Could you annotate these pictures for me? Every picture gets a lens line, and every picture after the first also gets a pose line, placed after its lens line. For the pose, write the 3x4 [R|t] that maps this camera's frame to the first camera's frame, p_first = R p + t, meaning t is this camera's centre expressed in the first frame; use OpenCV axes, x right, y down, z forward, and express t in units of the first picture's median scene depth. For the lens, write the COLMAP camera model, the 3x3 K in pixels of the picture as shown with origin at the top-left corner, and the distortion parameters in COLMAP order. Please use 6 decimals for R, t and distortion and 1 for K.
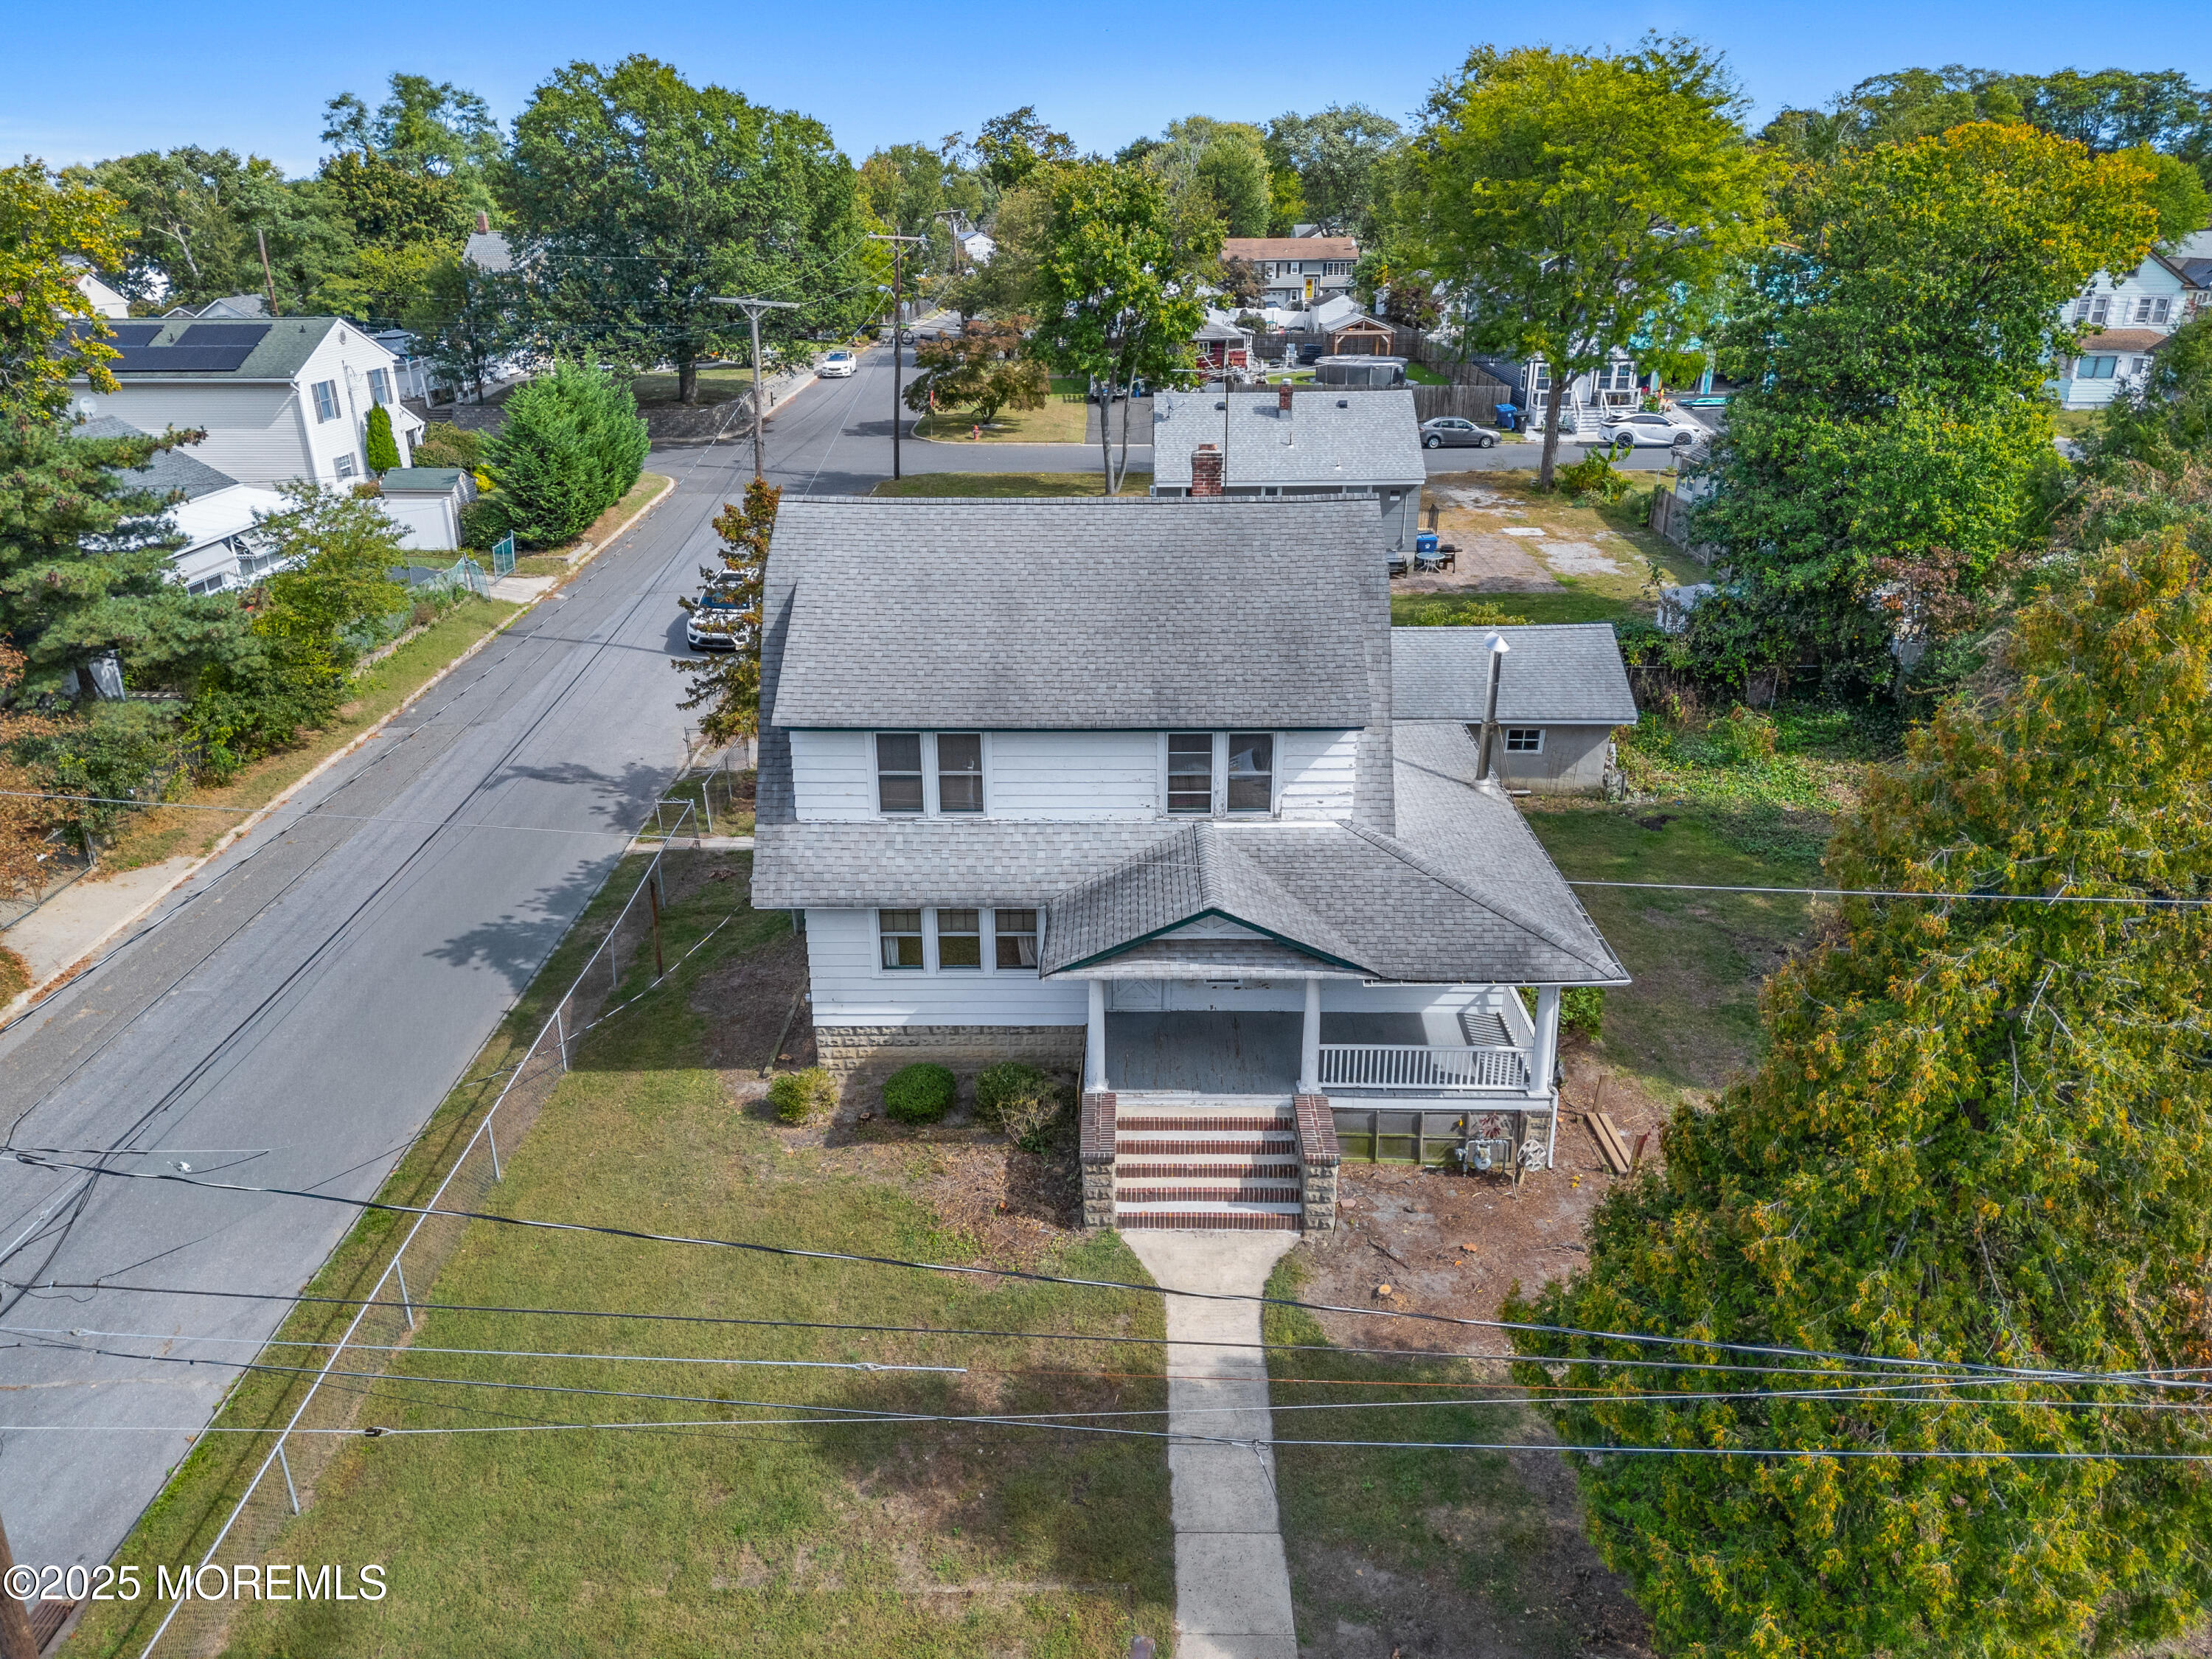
lens RADIAL K [[1538.2, 0, 1106.0], [0, 1538.2, 829.5], [0, 0, 1]] dist [0.062252, -0.084798]
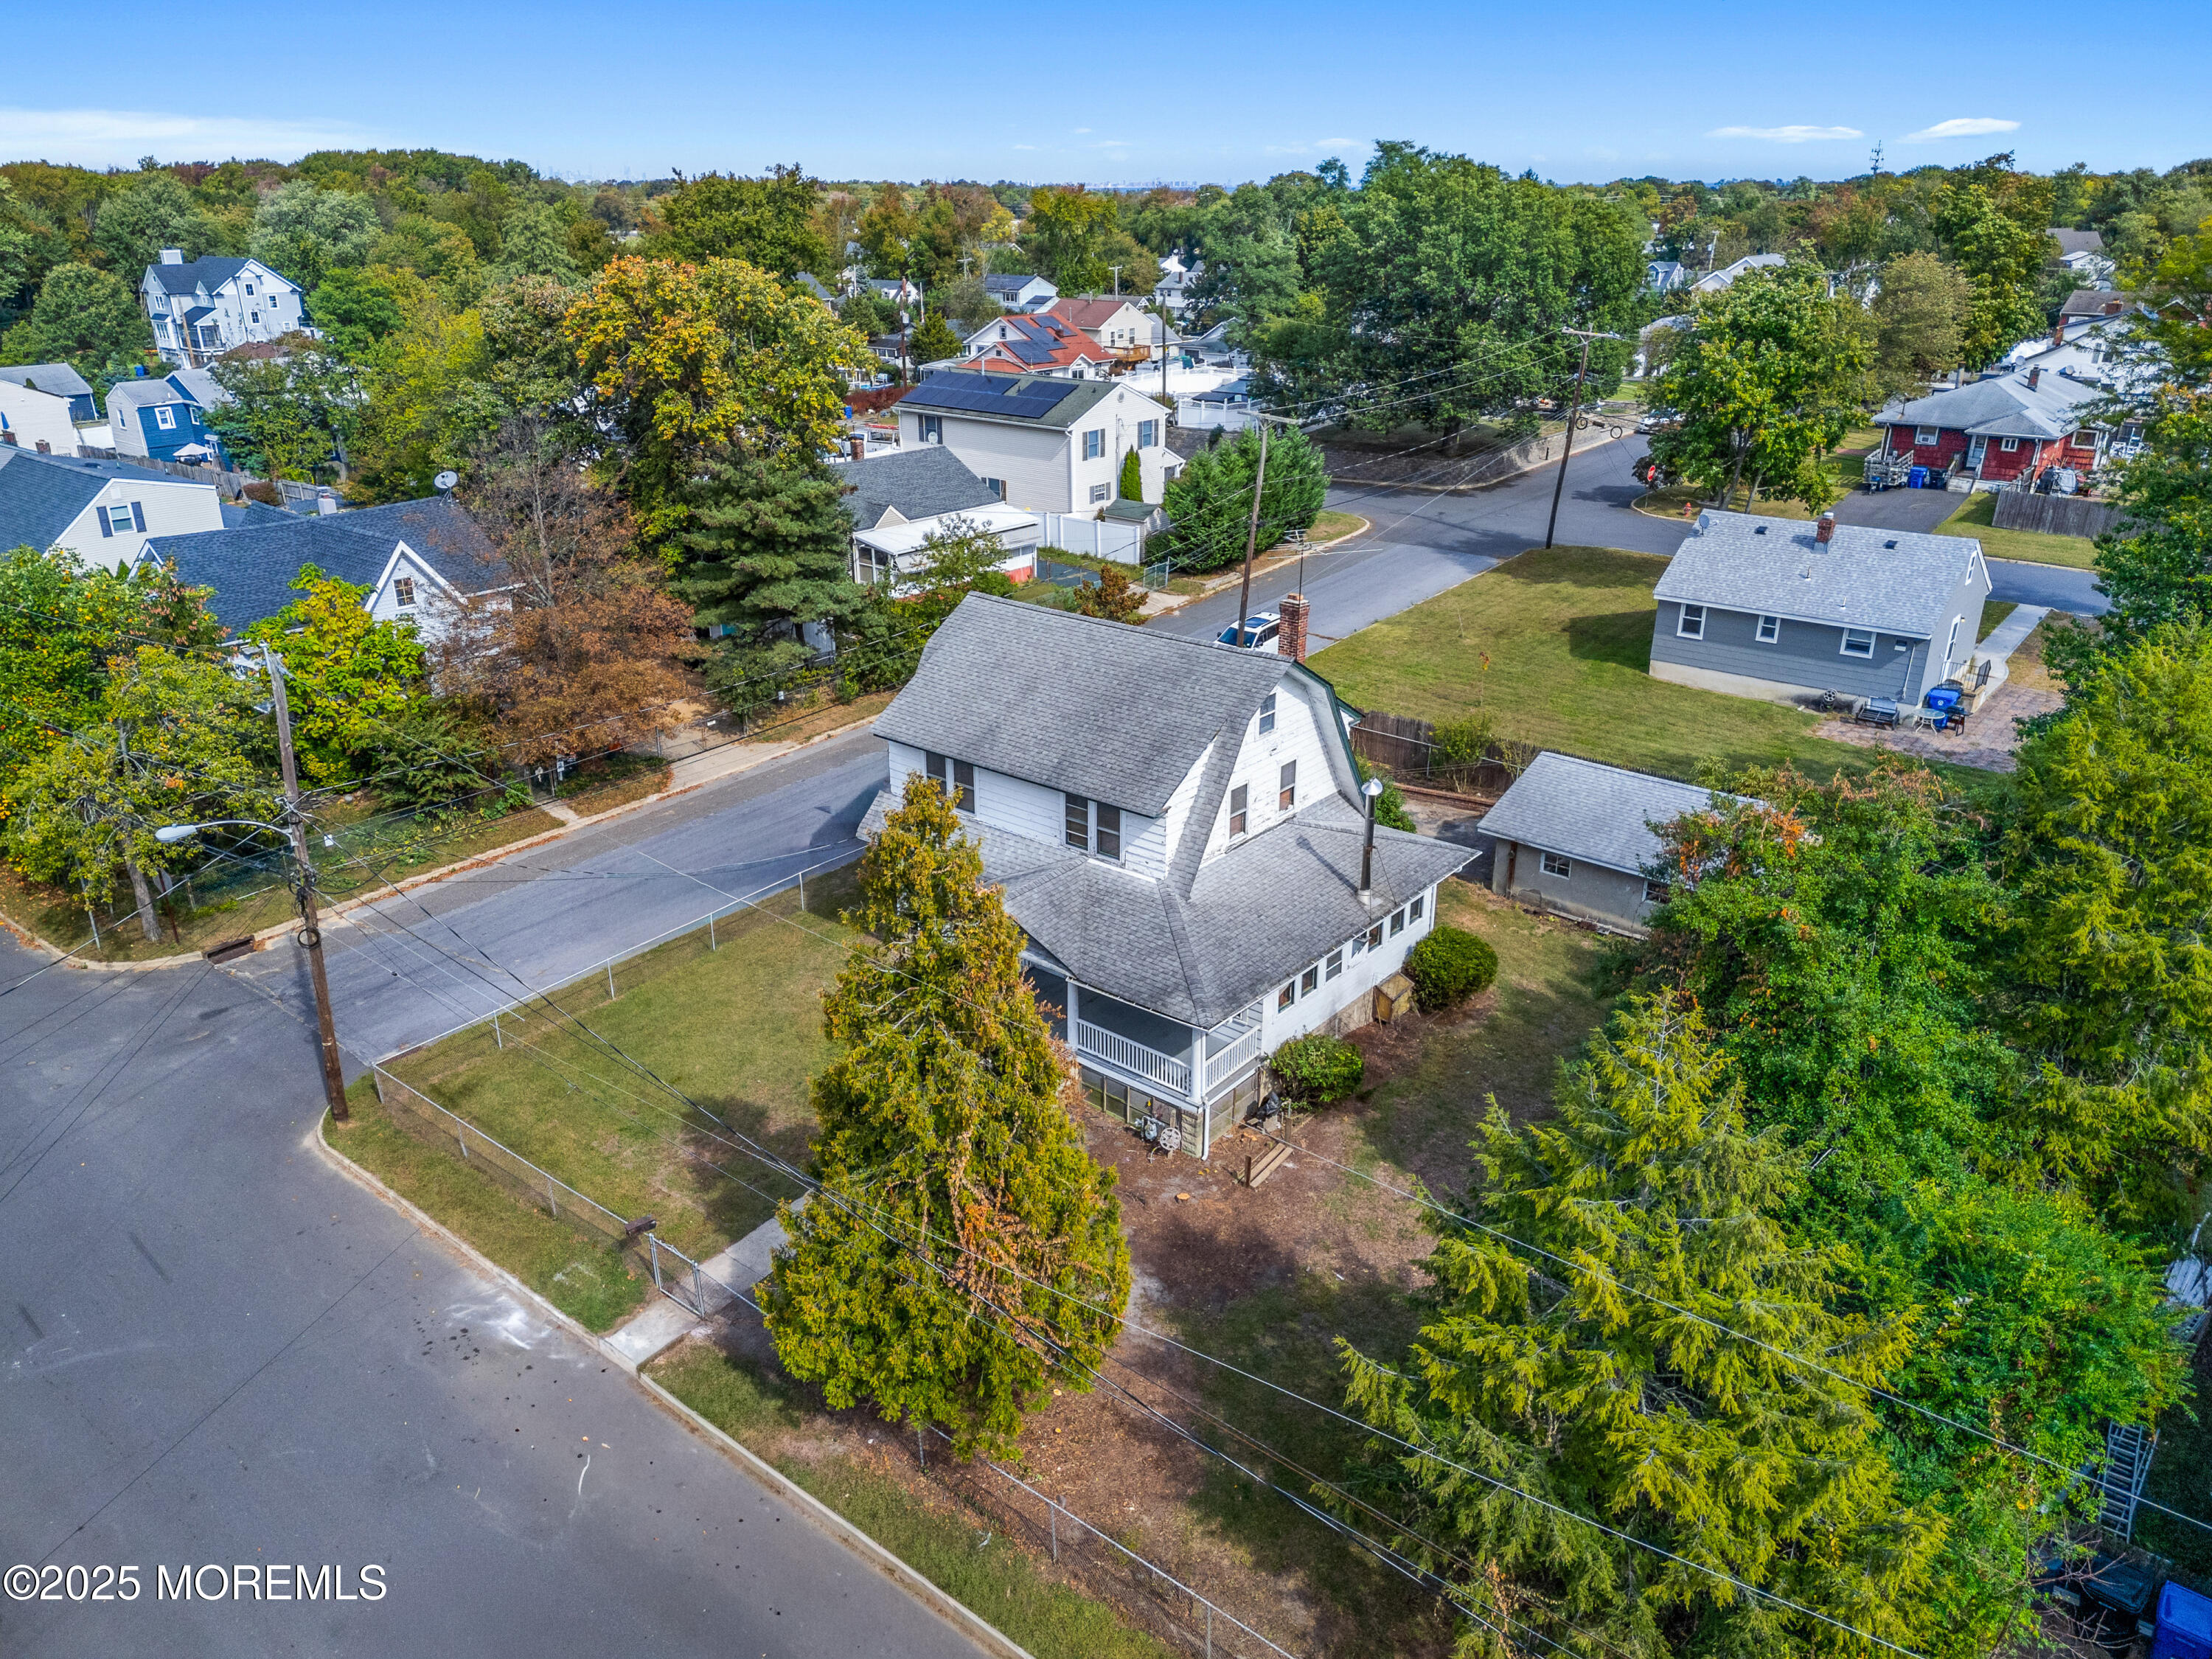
lens RADIAL K [[1538.2, 0, 1106.0], [0, 1538.2, 829.5], [0, 0, 1]] dist [0.062252, -0.084798]
pose [[0.783069, 0.240461, -0.573569, 0.375545], [-0.237038, 0.968016, 0.082210, -0.063598], [0.574993, 0.071581, 0.815021, -0.076719]]
